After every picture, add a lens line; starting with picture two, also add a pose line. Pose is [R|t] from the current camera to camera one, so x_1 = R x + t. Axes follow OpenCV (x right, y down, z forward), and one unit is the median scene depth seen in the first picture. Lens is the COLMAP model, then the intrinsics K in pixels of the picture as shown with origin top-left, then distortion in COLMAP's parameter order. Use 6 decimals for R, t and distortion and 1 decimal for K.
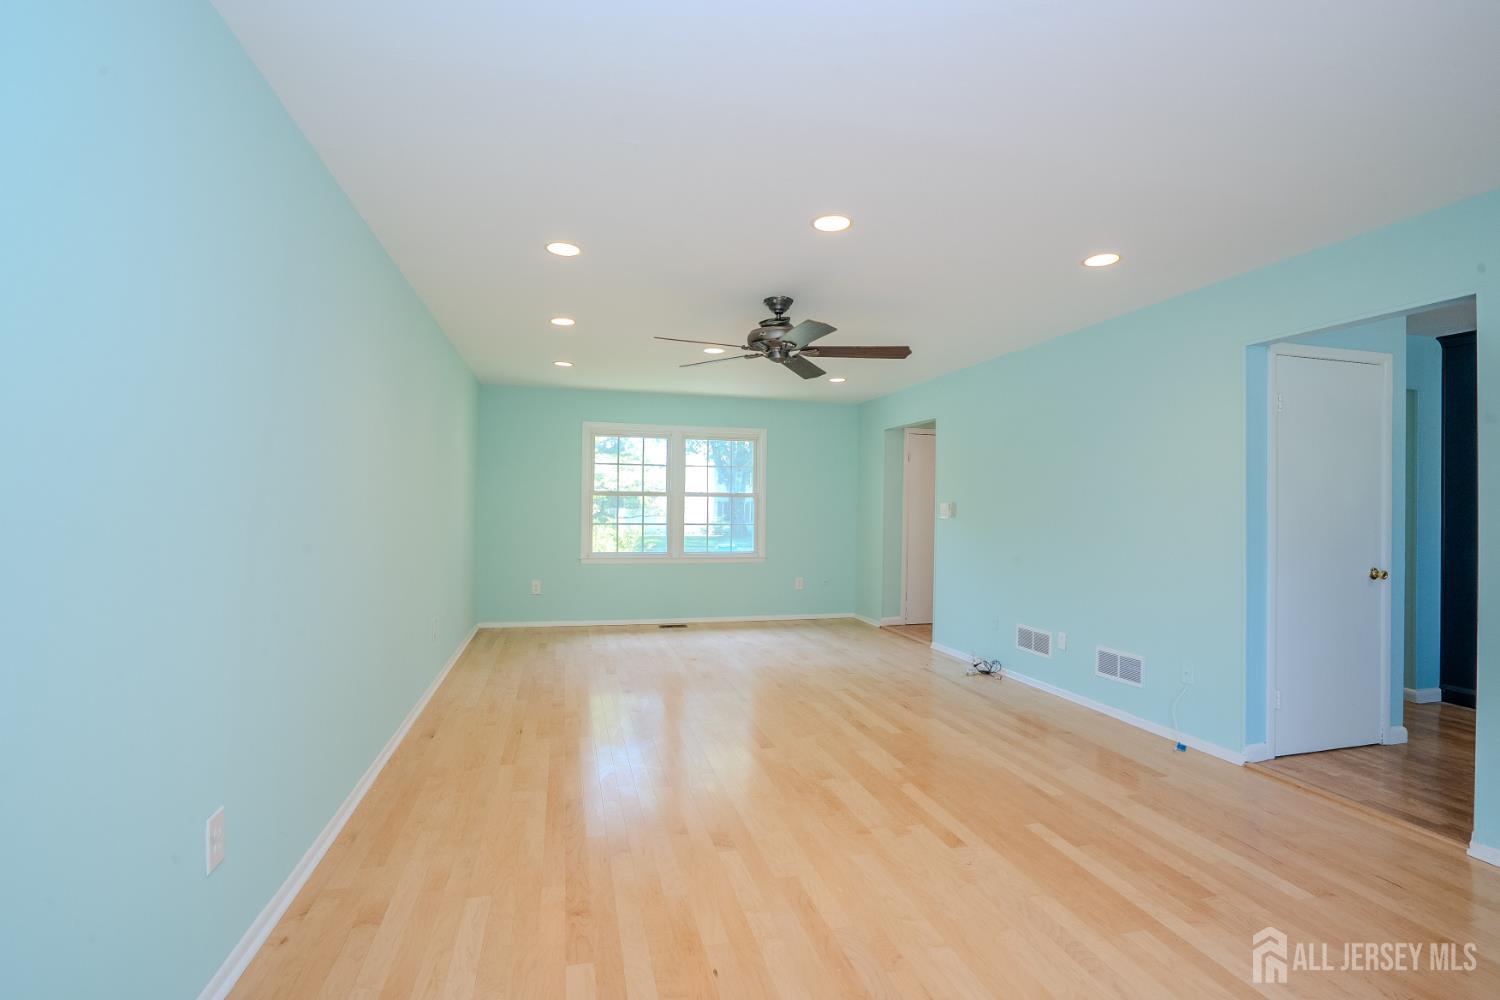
lens RADIAL K [[688.0, 0, 746.2], [0, 688.0, 504.9], [0, 0, 1]] dist [-0.052719, 0.019237]
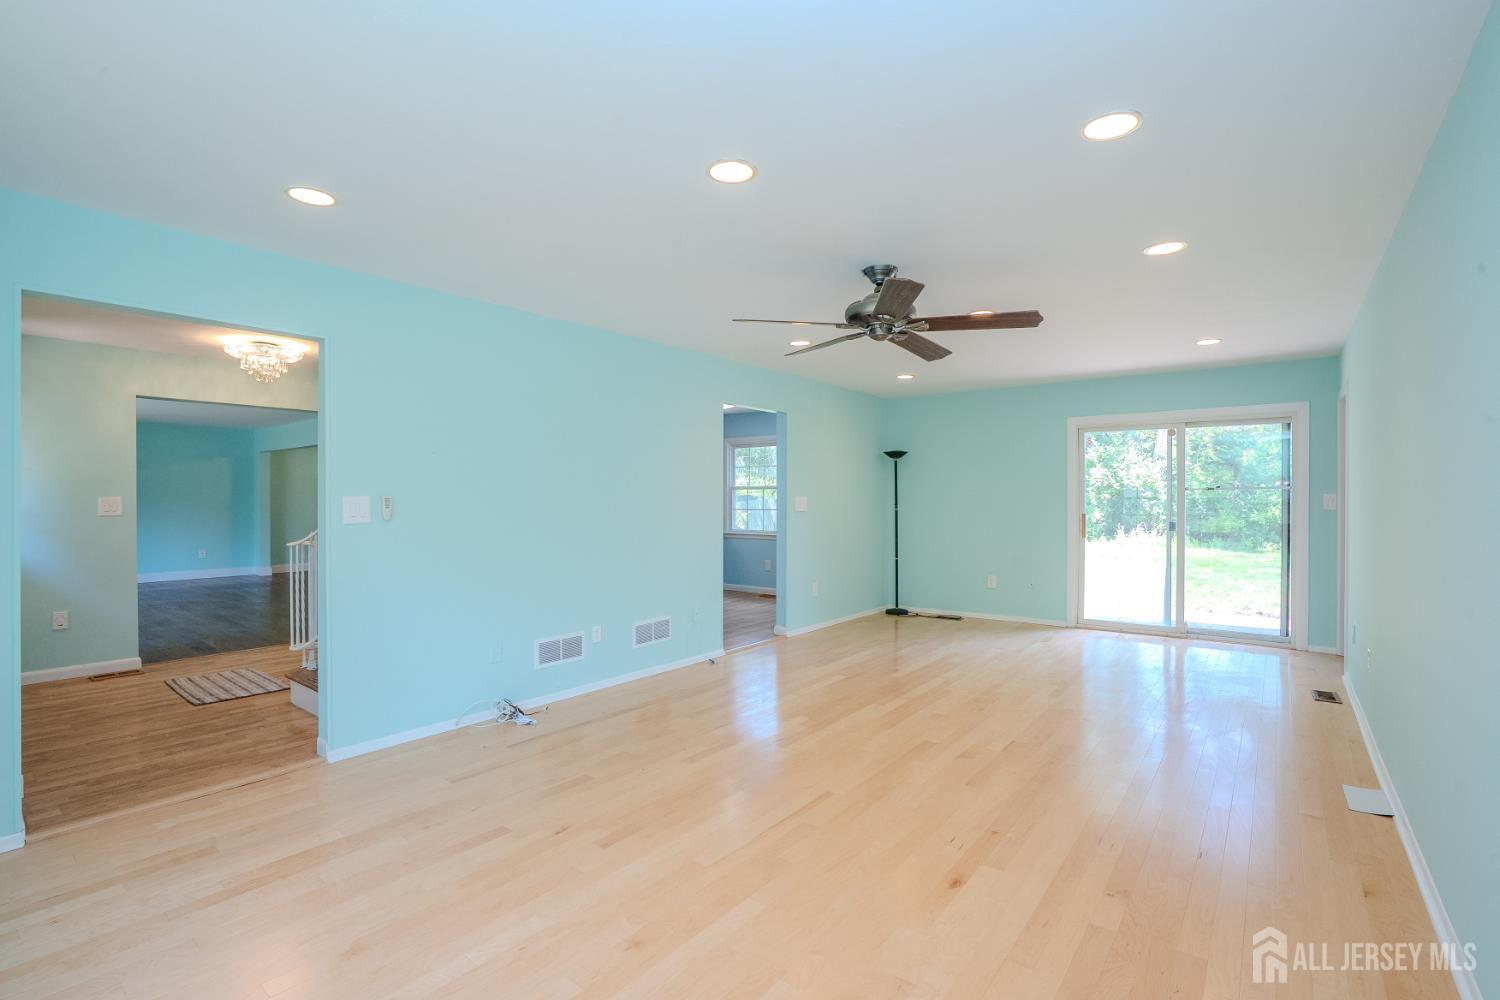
lens RADIAL K [[688.0, 0, 744.6], [0, 688.0, 500.5], [0, 0, 1]] dist [-0.052719, 0.019237]
pose [[-0.607396, -0.010309, 0.794332, -0.523129], [-0.011340, 0.999926, 0.004306, -0.005146], [-0.794318, -0.006392, -0.607468, 1.603994]]
